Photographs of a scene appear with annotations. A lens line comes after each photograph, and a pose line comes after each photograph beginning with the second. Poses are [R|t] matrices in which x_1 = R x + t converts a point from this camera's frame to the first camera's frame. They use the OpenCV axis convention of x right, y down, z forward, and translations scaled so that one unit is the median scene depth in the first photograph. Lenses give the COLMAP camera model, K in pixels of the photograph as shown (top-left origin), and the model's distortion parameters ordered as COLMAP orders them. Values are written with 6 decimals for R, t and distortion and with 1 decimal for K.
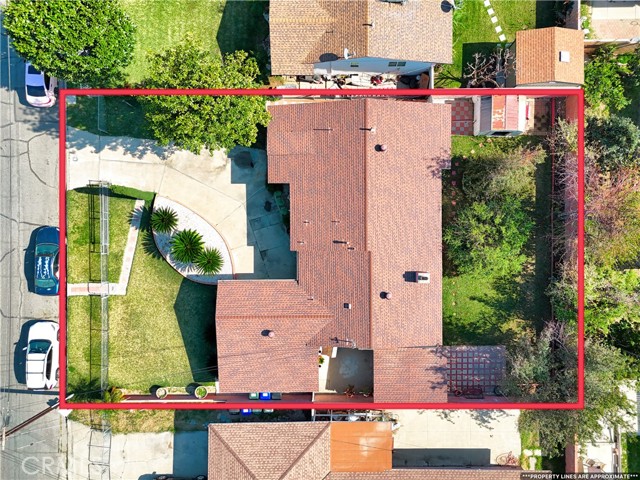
lens RADIAL K [[463.5, 0, 317.9], [0, 463.5, 252.3], [0, 0, 1]] dist [0.059150, -0.008254]
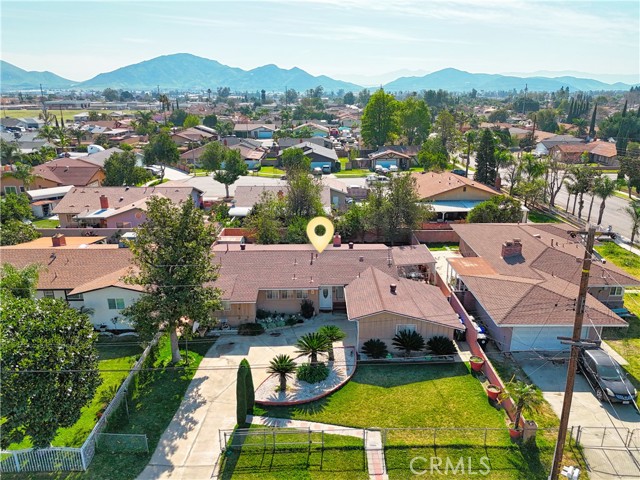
lens RADIAL K [[463.5, 0, 317.9], [0, 463.5, 252.3], [0, 0, 1]] dist [0.059150, -0.008254]
pose [[-0.000108, -0.325422, 0.945569, -1.005926], [0.999984, -0.005442, -0.001758, -0.002815], [0.005718, 0.945553, 0.325417, 0.496483]]
